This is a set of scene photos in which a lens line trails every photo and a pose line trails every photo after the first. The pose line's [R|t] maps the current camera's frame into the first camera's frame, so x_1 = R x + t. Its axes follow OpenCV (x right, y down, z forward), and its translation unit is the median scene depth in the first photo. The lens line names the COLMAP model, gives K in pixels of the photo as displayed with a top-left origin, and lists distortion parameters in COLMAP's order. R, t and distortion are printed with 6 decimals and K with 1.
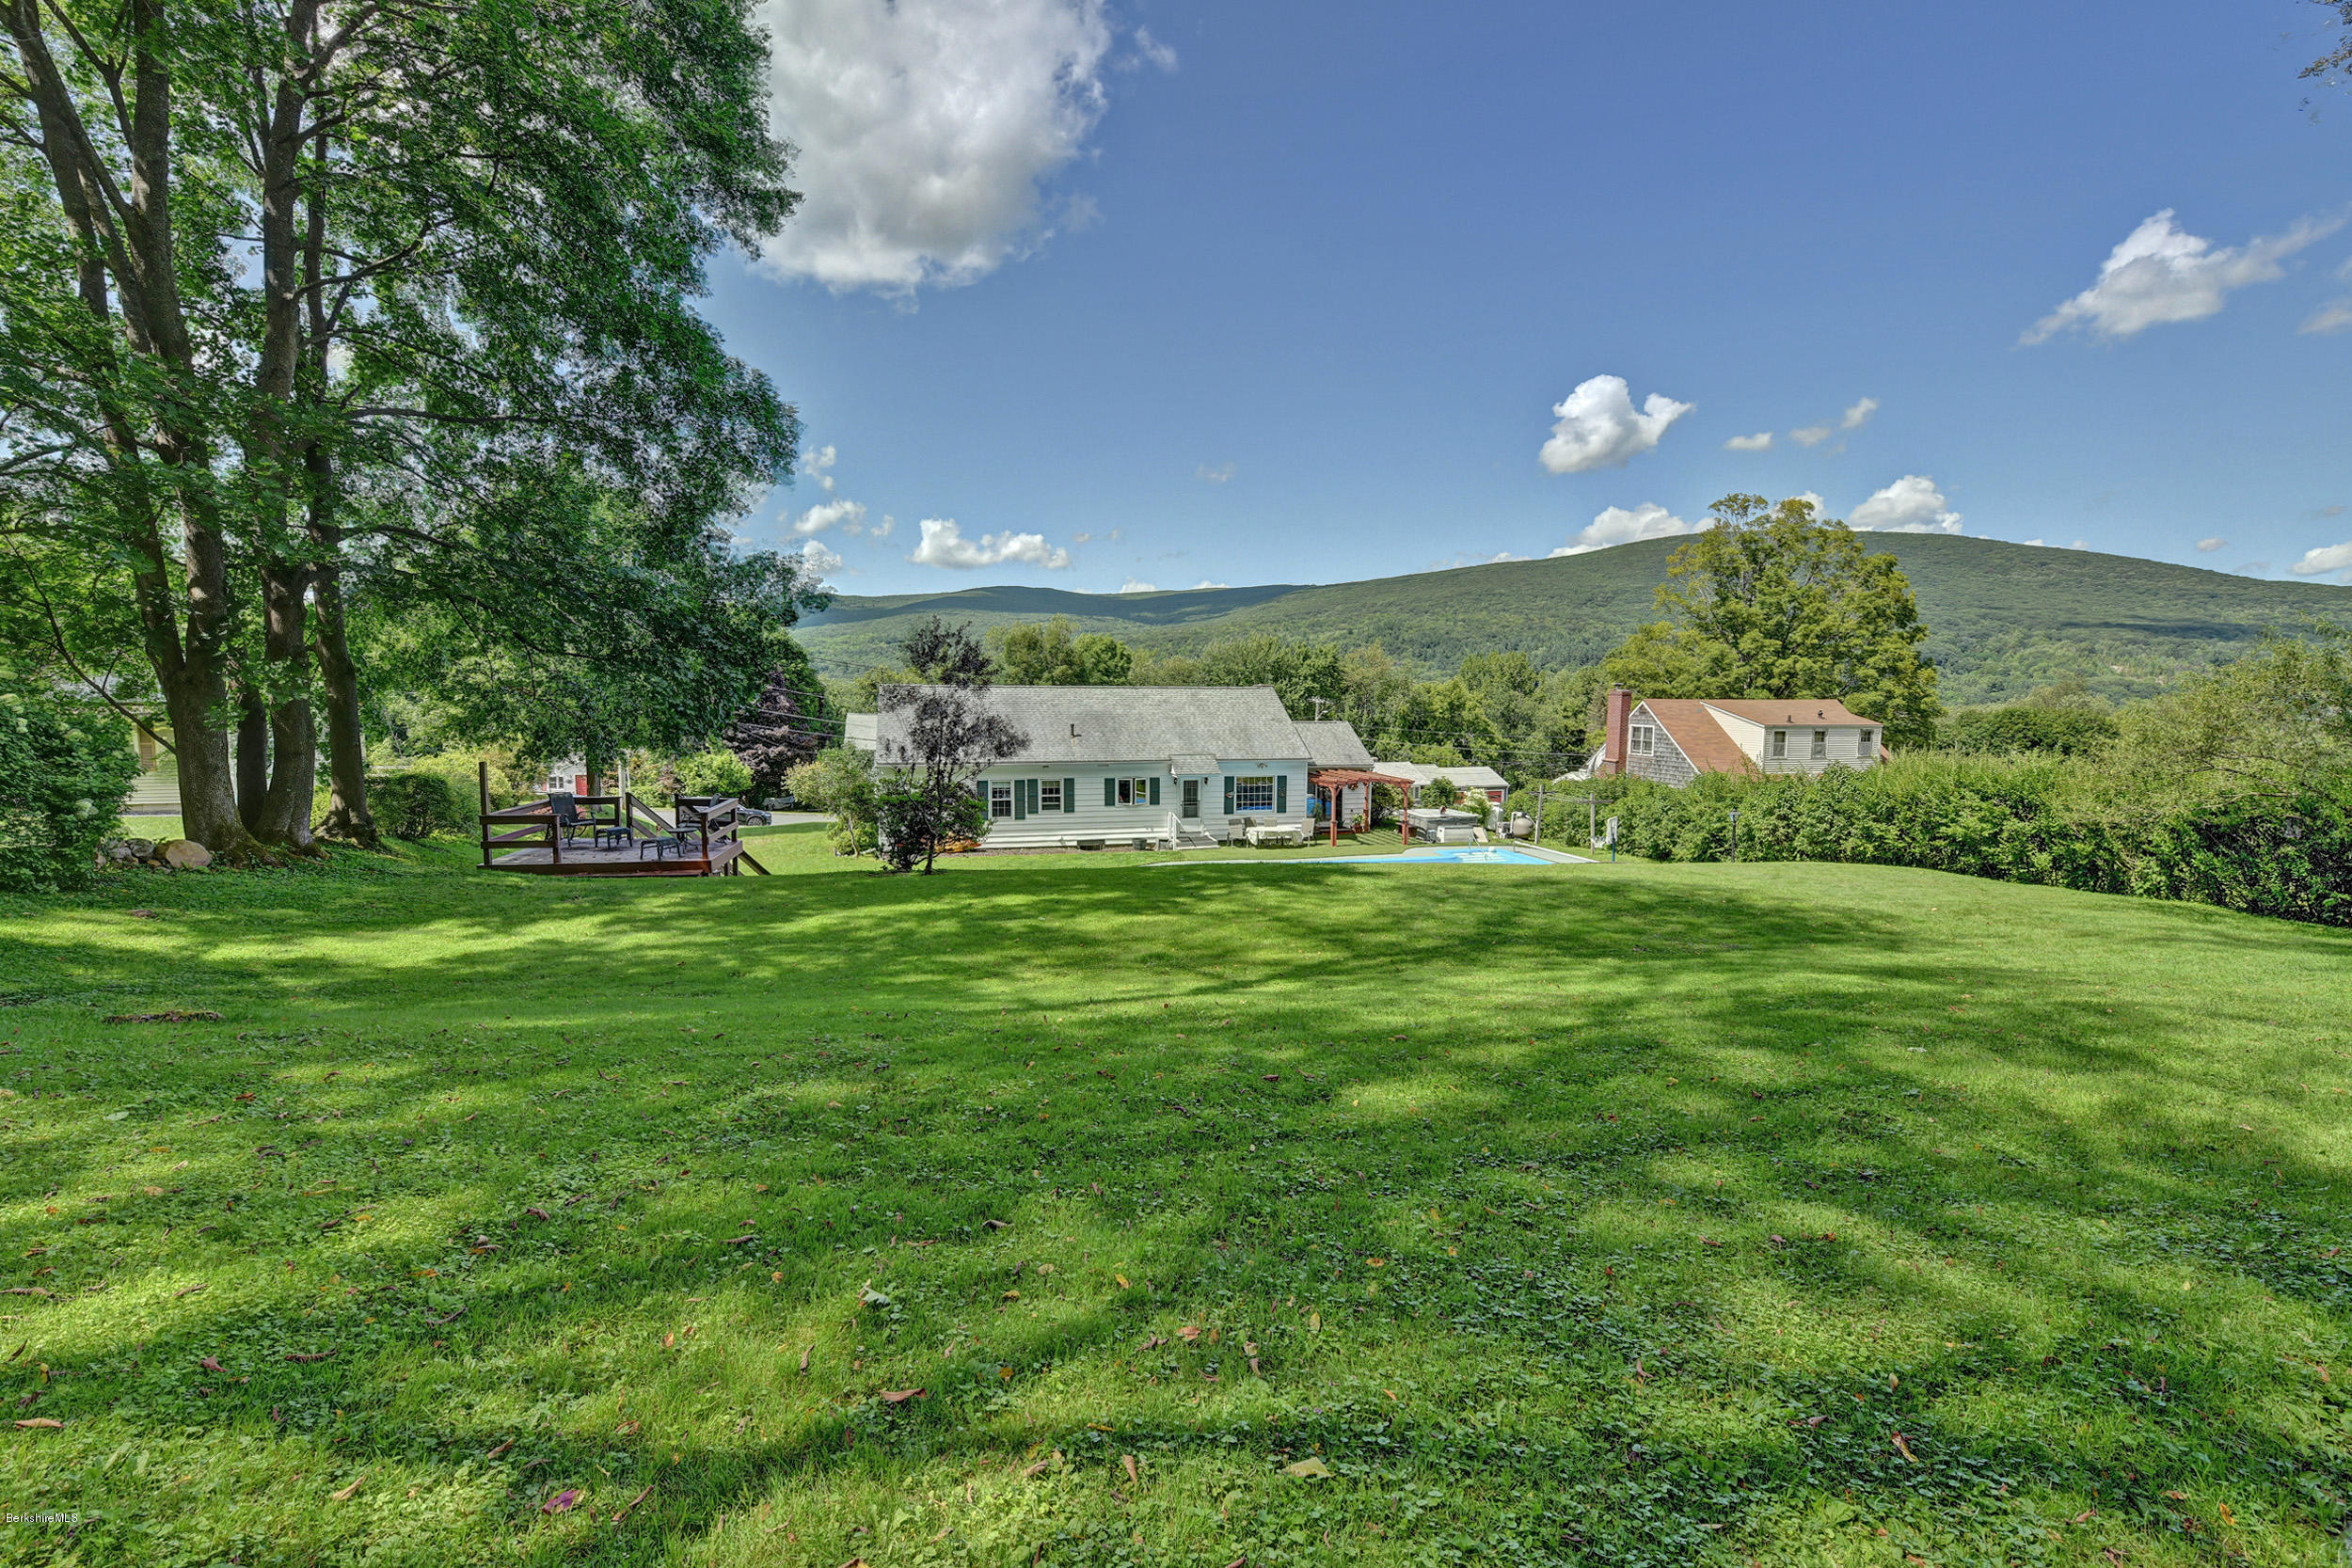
lens RADIAL K [[990.6, 0, 1176.0], [0, 990.6, 778.9], [0, 0, 1]] dist [0.000149, 0.000151]
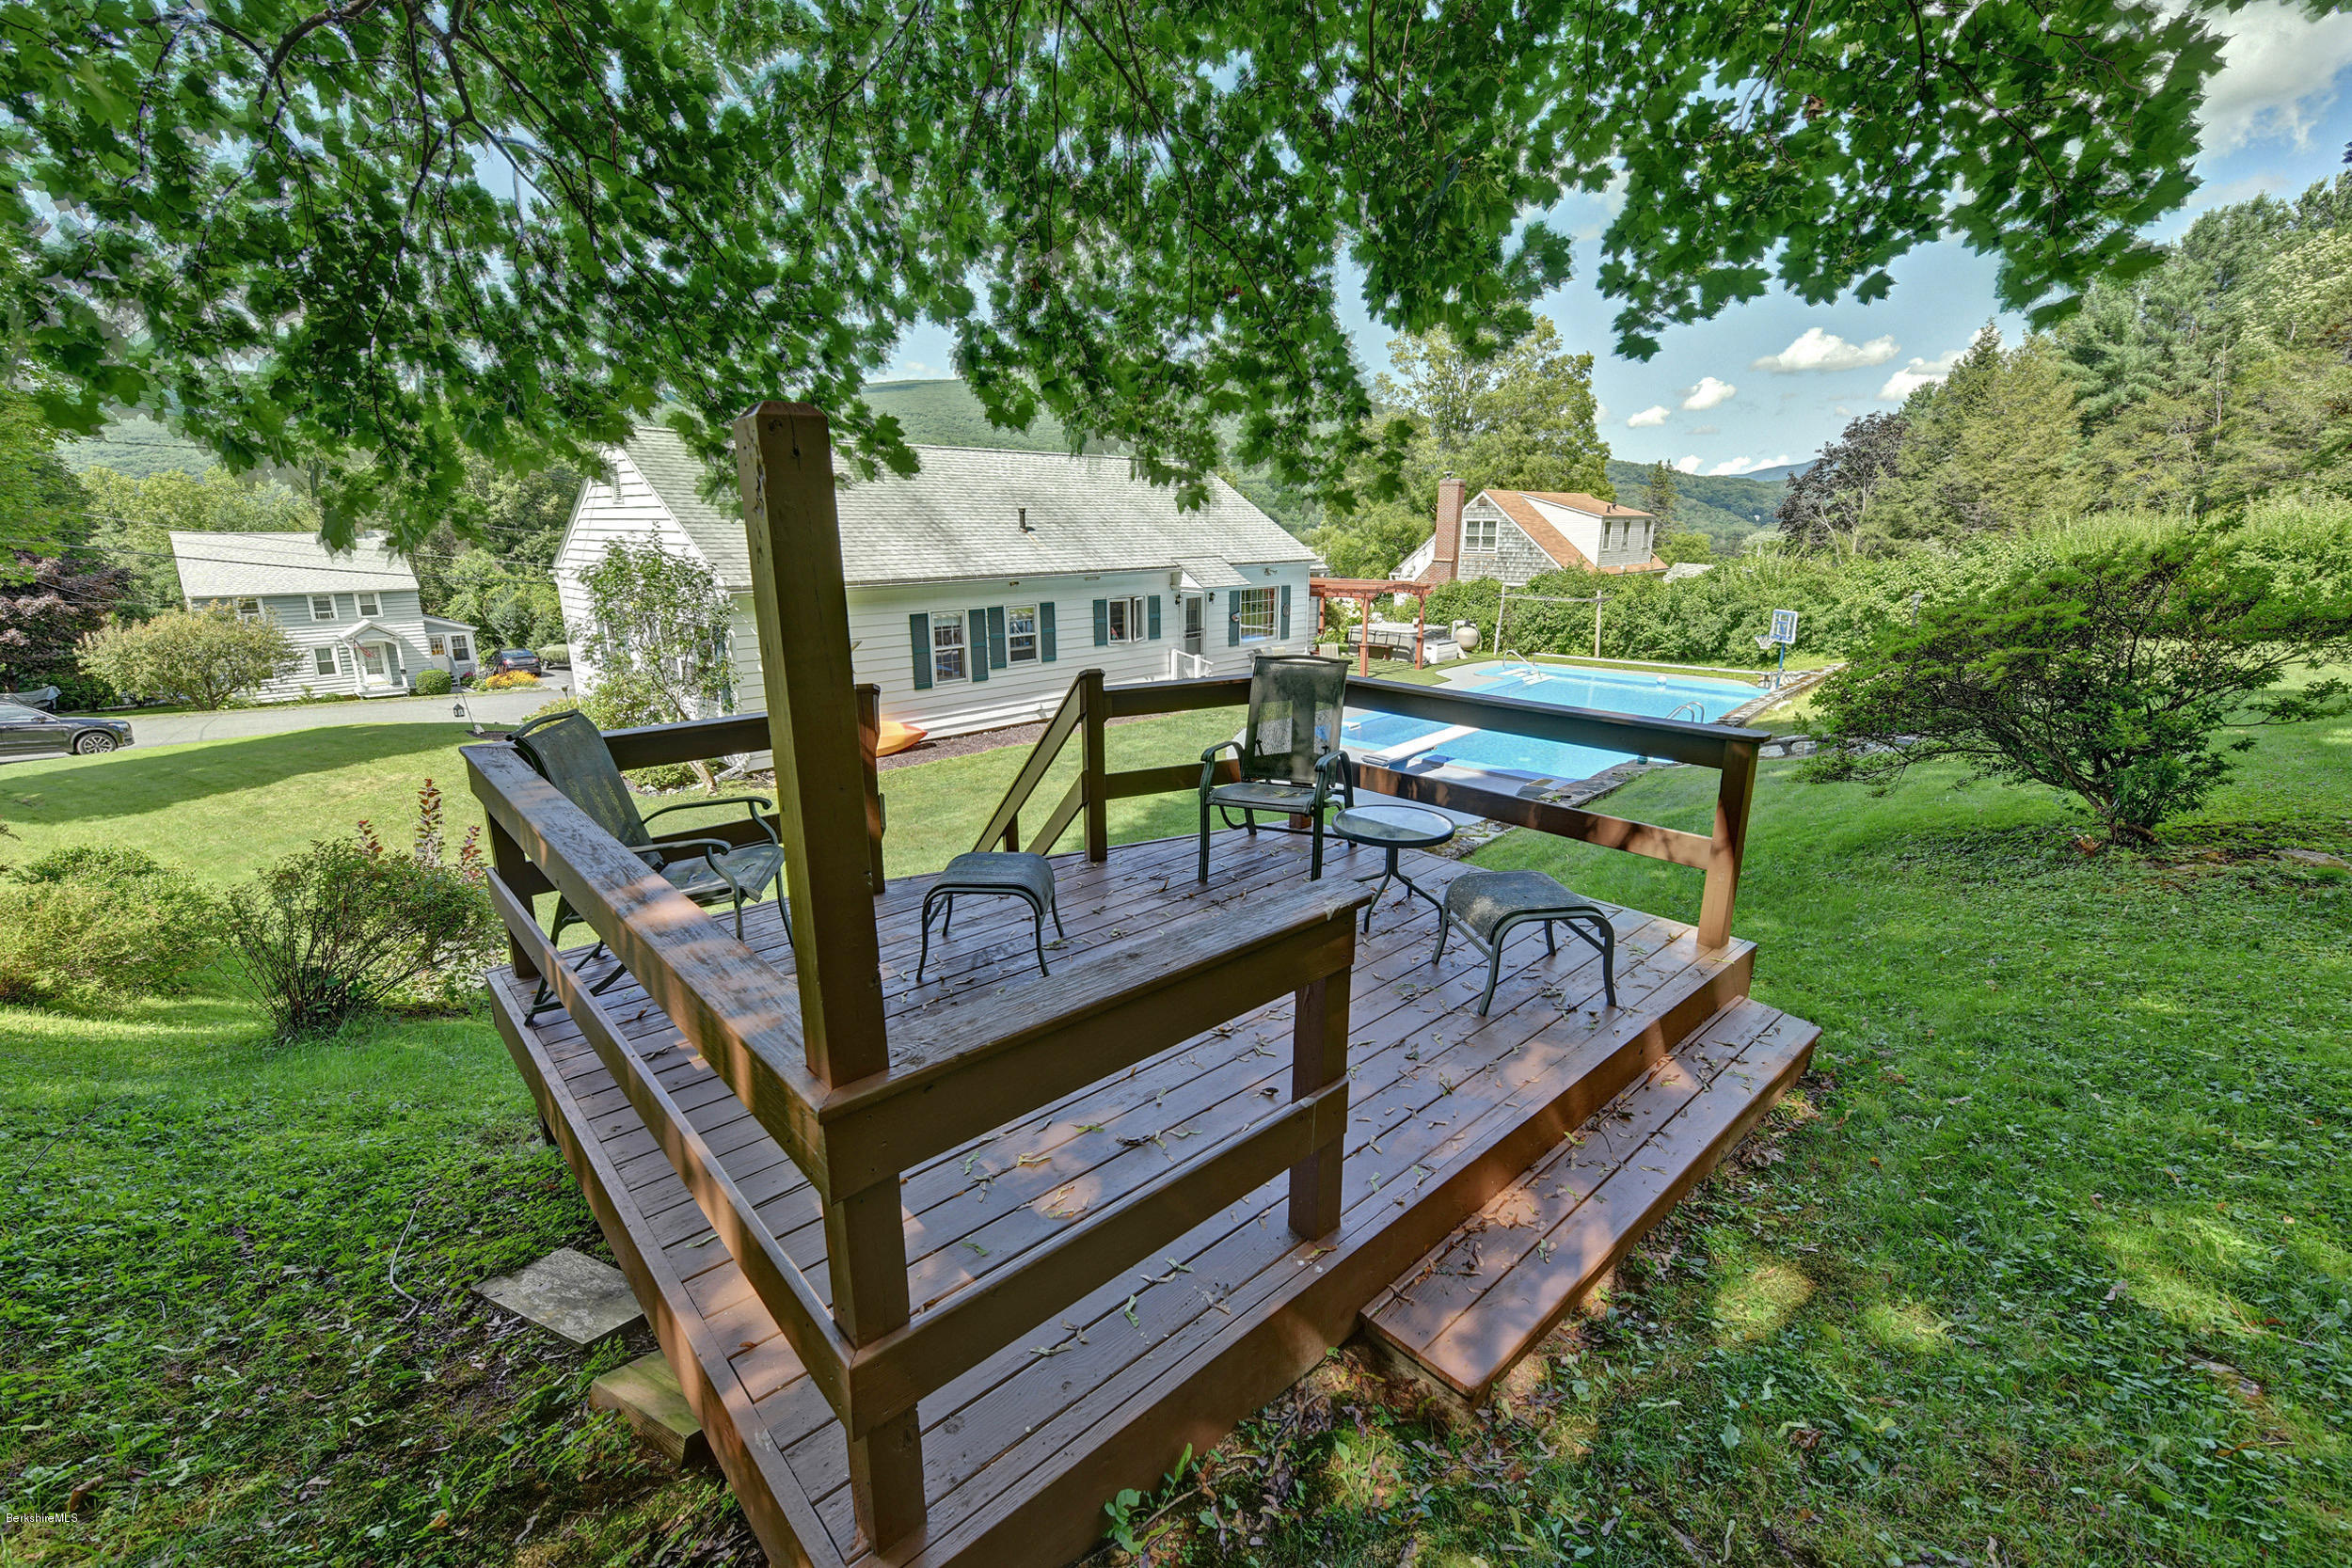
lens RADIAL K [[990.6, 0, 1177.4], [0, 990.6, 789.2], [0, 0, 1]] dist [0.000149, 0.000151]
pose [[0.845864, -0.147958, 0.512466, -0.353287], [0.054571, 0.979721, 0.192790, -0.001295], [-0.530599, -0.135108, 0.836786, 0.452774]]
